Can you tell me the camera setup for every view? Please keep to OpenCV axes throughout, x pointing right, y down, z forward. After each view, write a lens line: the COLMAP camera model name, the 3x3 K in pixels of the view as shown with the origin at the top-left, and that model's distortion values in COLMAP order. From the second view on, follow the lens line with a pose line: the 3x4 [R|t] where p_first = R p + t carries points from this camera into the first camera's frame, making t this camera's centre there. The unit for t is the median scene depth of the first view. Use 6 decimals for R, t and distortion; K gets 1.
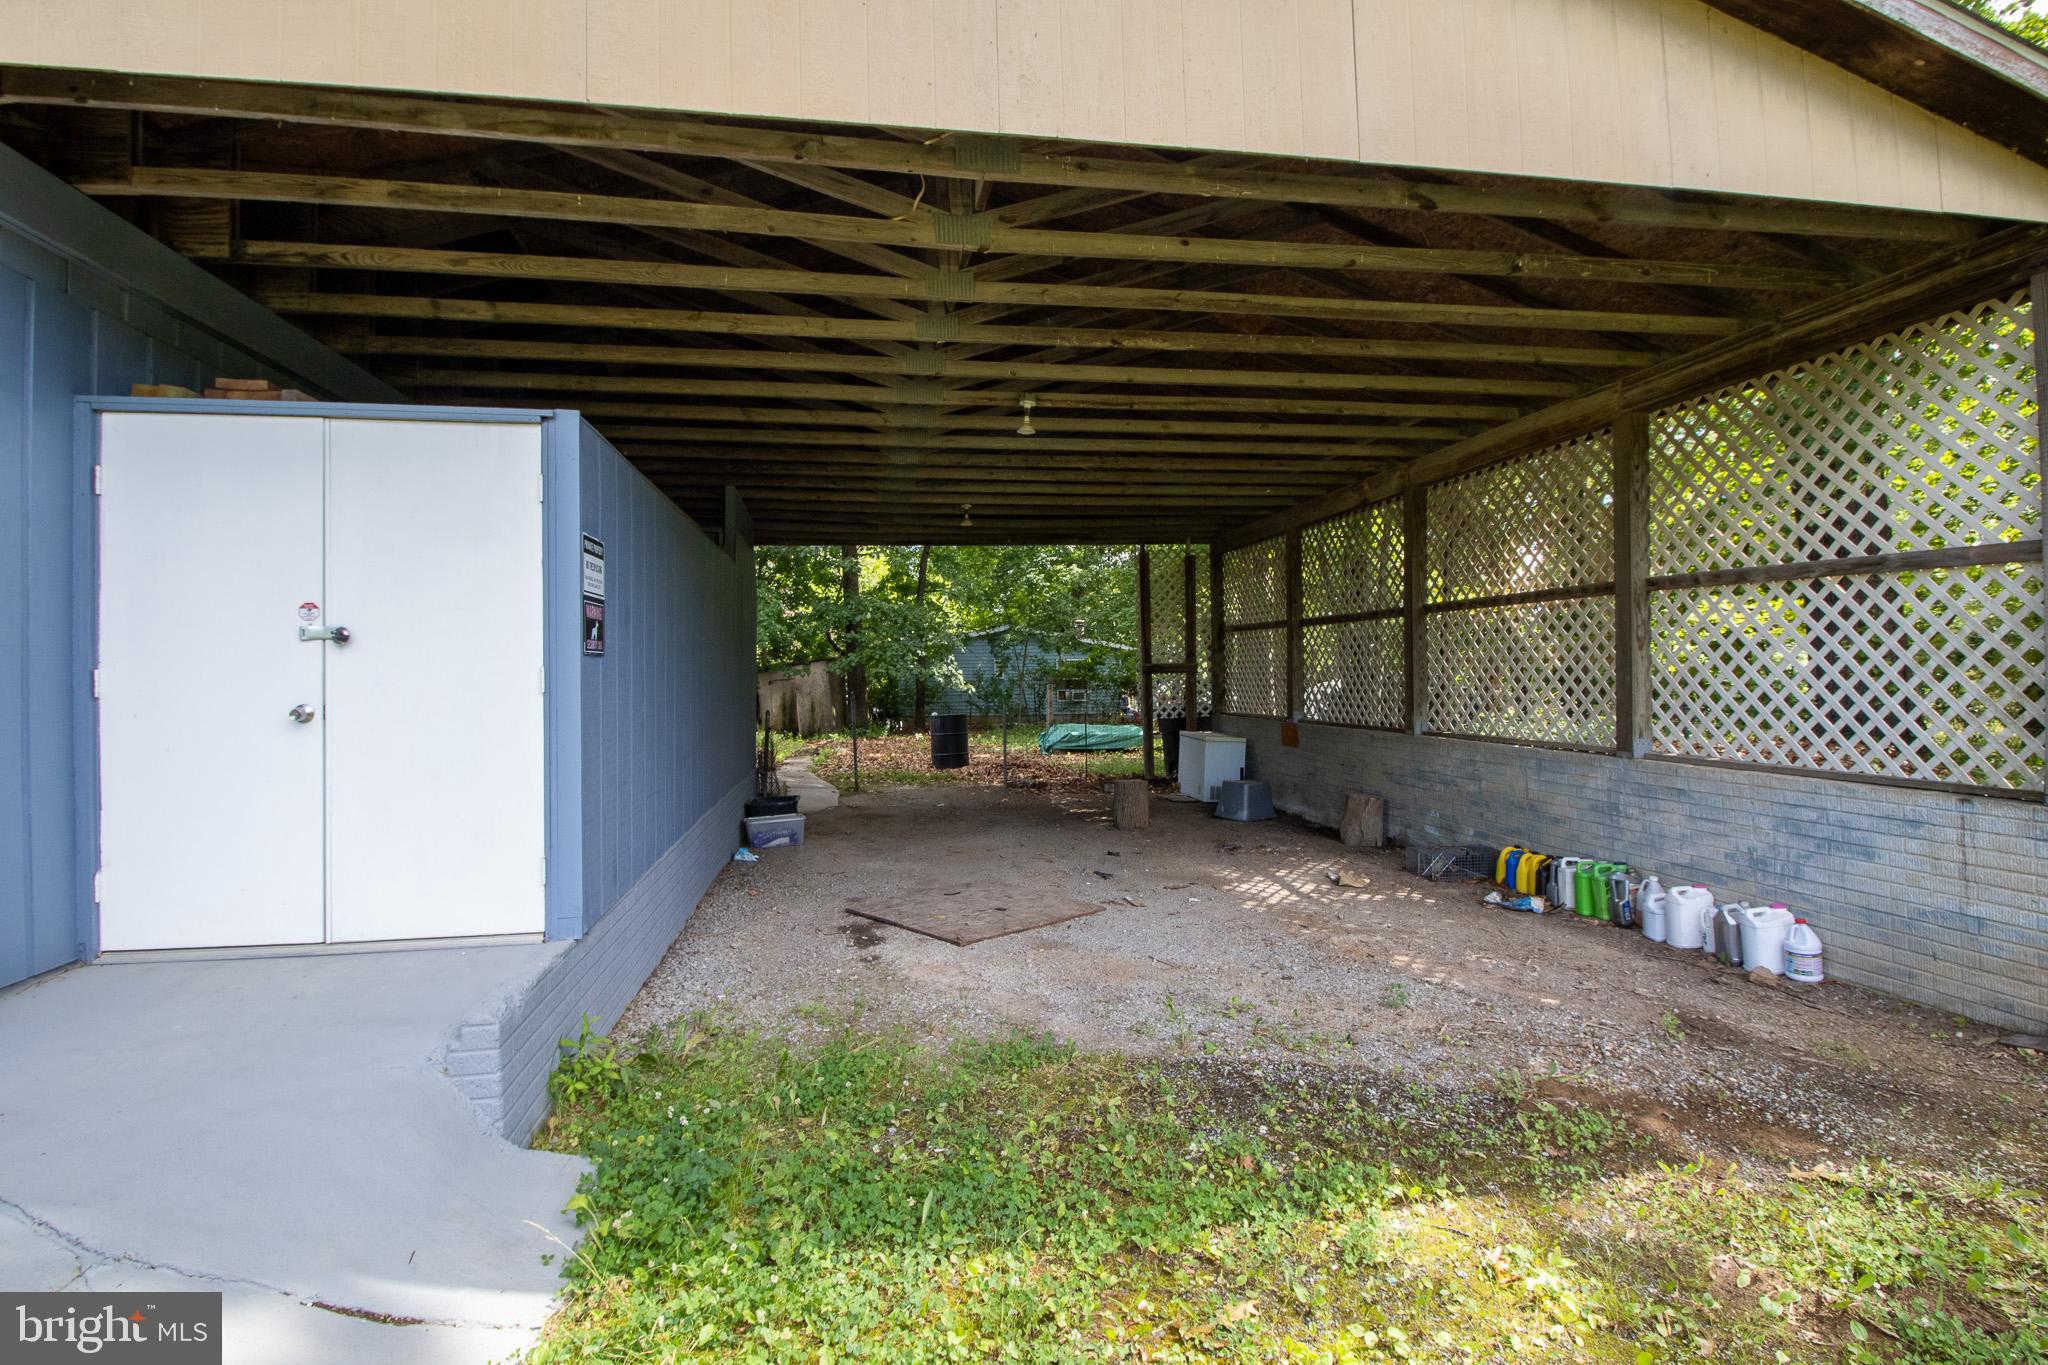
lens RADIAL K [[937.5, 0, 1021.5], [0, 937.5, 663.4], [0, 0, 1]] dist [-0.002066, -0.011349]
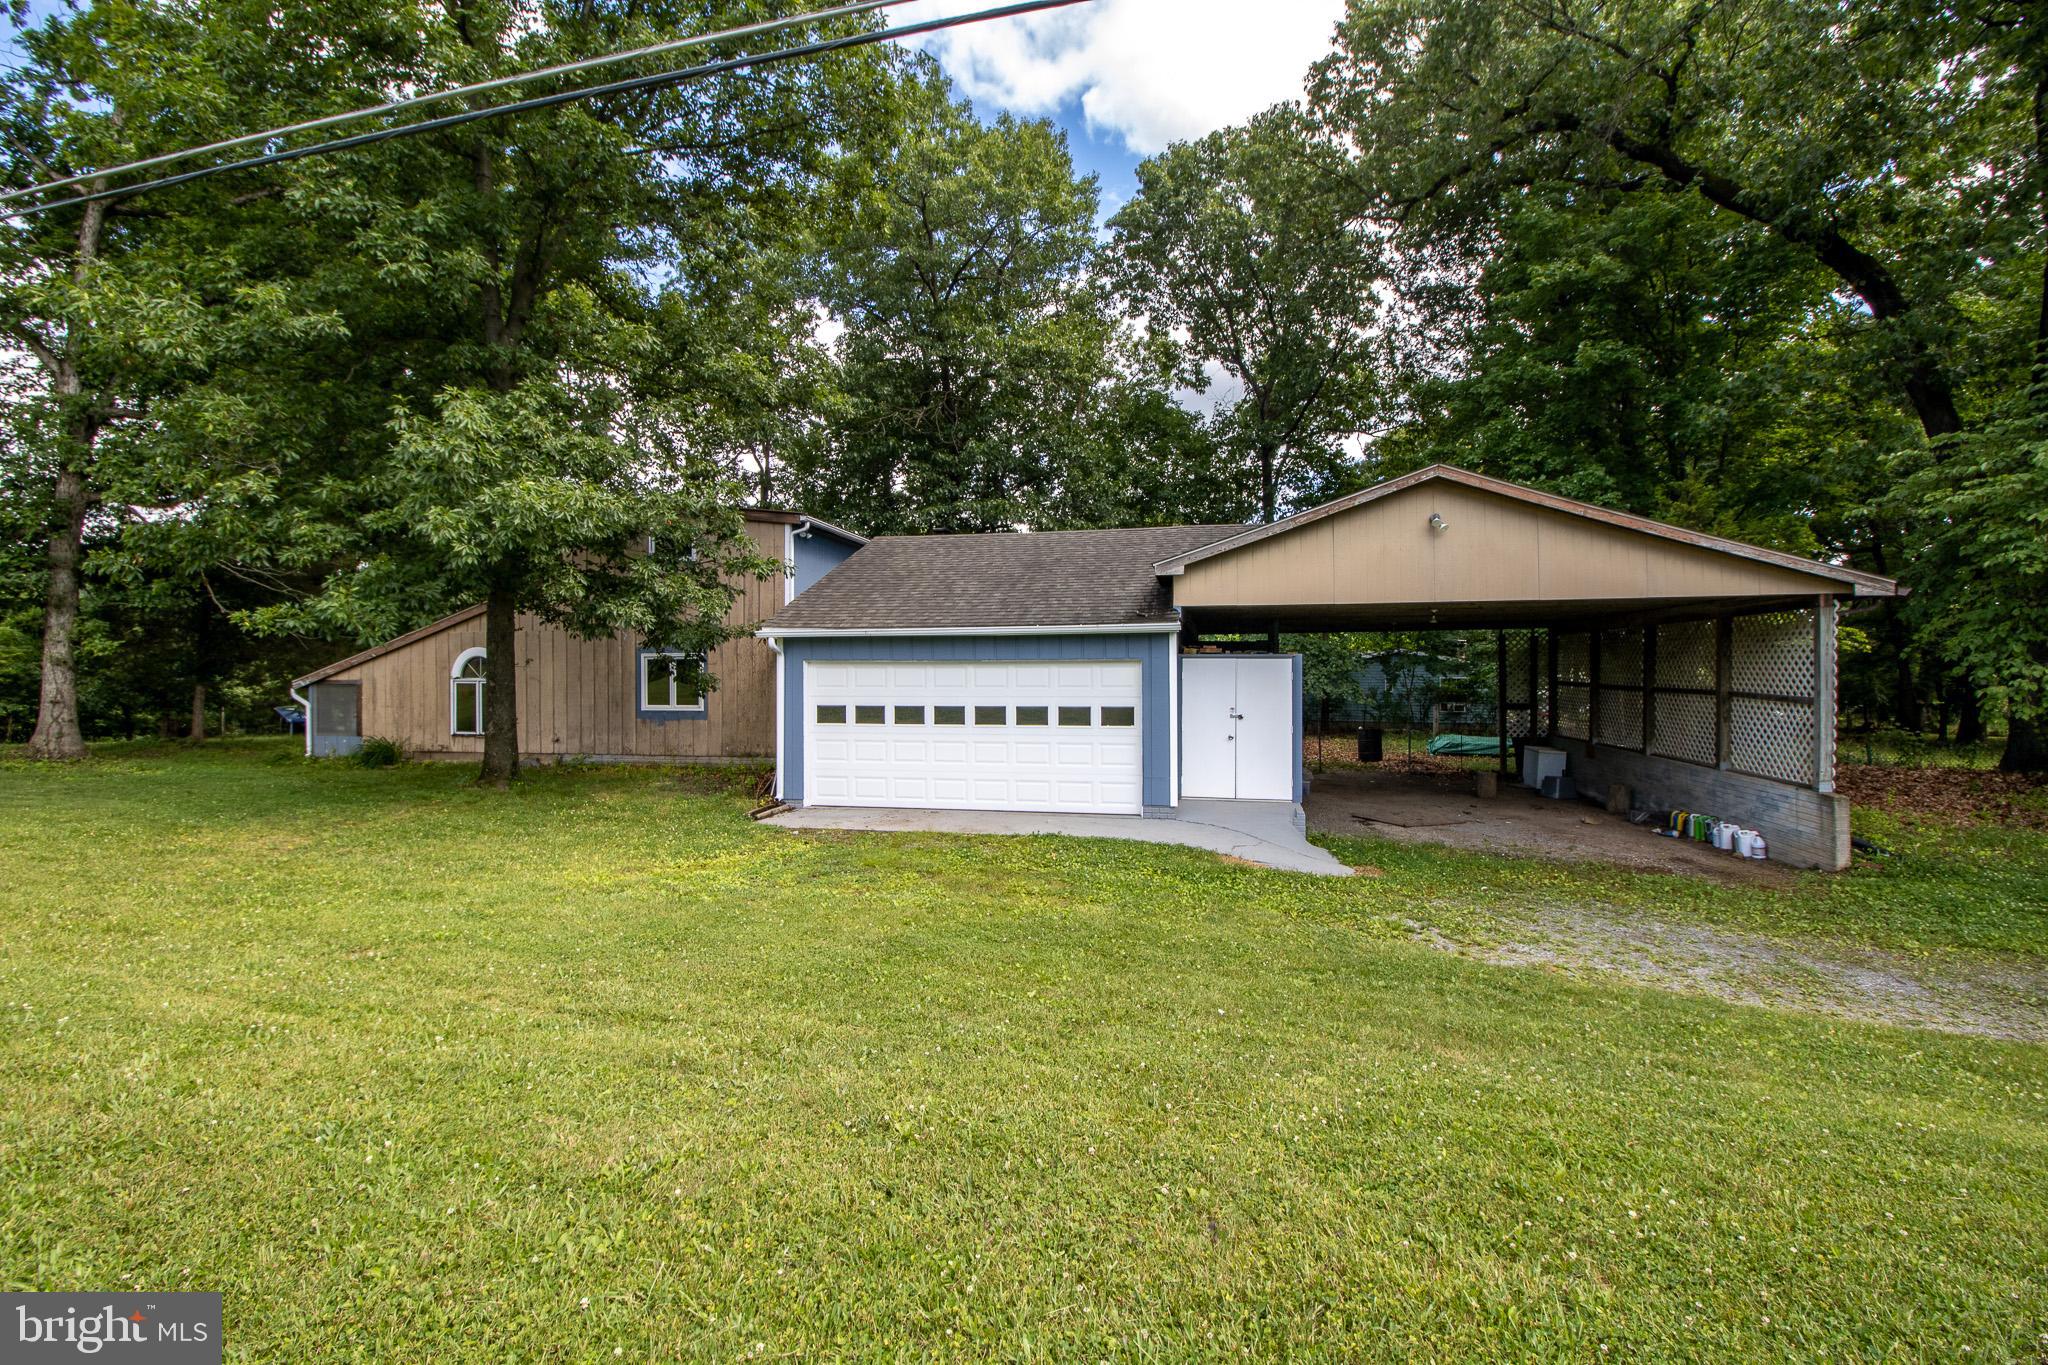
lens RADIAL K [[937.5, 0, 1021.5], [0, 937.5, 663.4], [0, 0, 1]] dist [-0.002066, -0.011349]
pose [[0.929091, 0.010361, -0.369706, -0.047669], [-0.006229, 0.999904, 0.012369, -0.093218], [0.369798, -0.009190, 0.929067, -0.911301]]
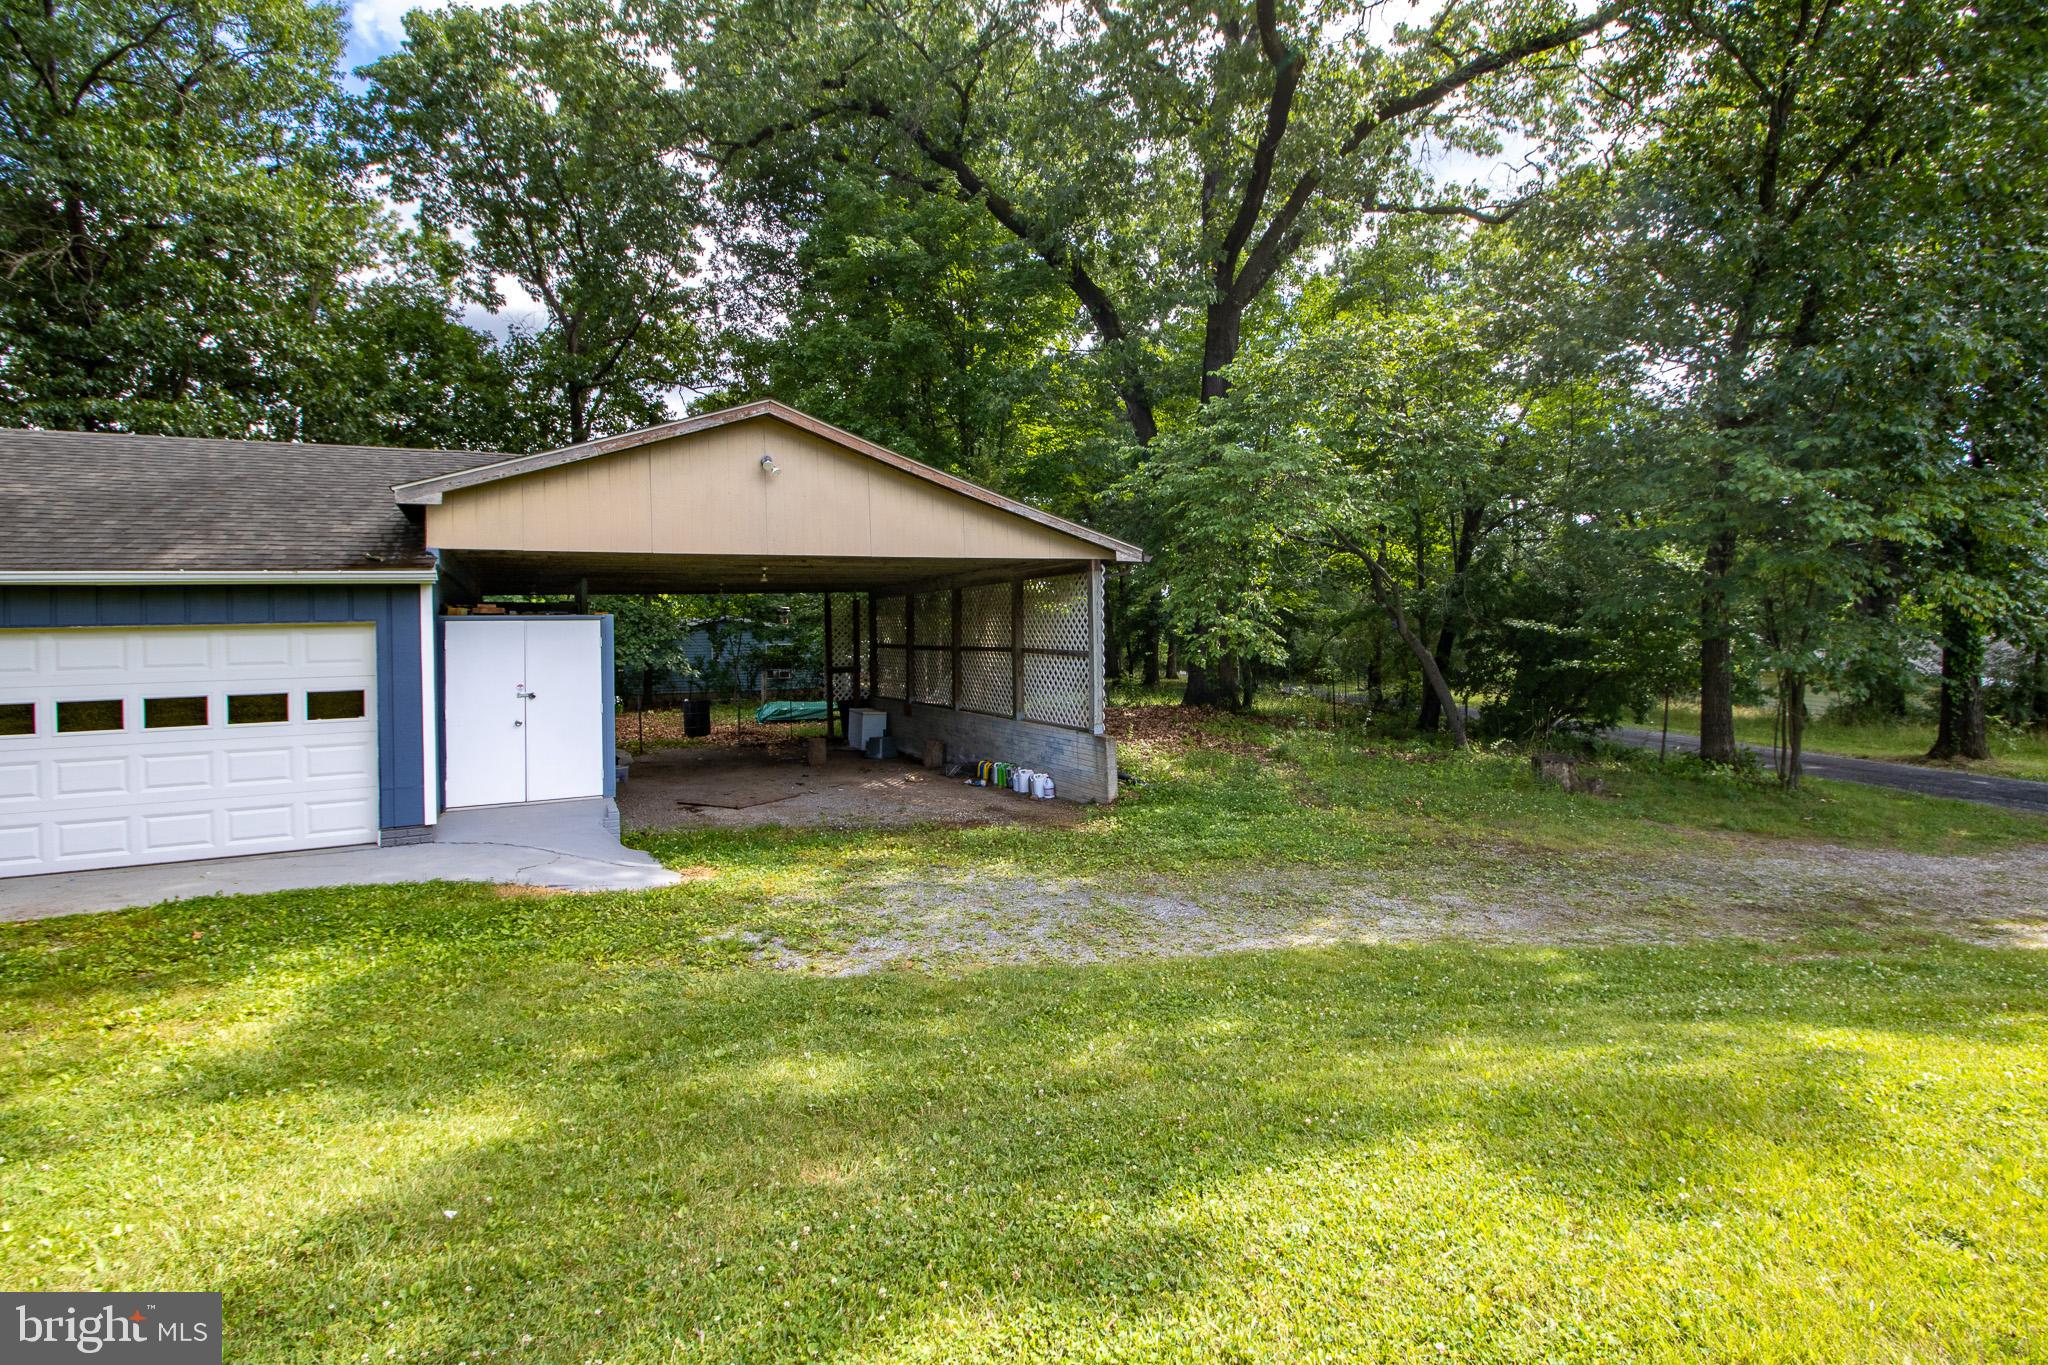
lens RADIAL K [[952.8, 0, 1023.5], [0, 952.8, 625.2], [0, 0, 1]] dist [-0.001376, -0.012362]
pose [[0.952600, -0.002212, 0.304216, -0.051958], [0.001773, 0.999997, 0.001721, -0.082476], [-0.304219, -0.001101, 0.952601, -0.742544]]
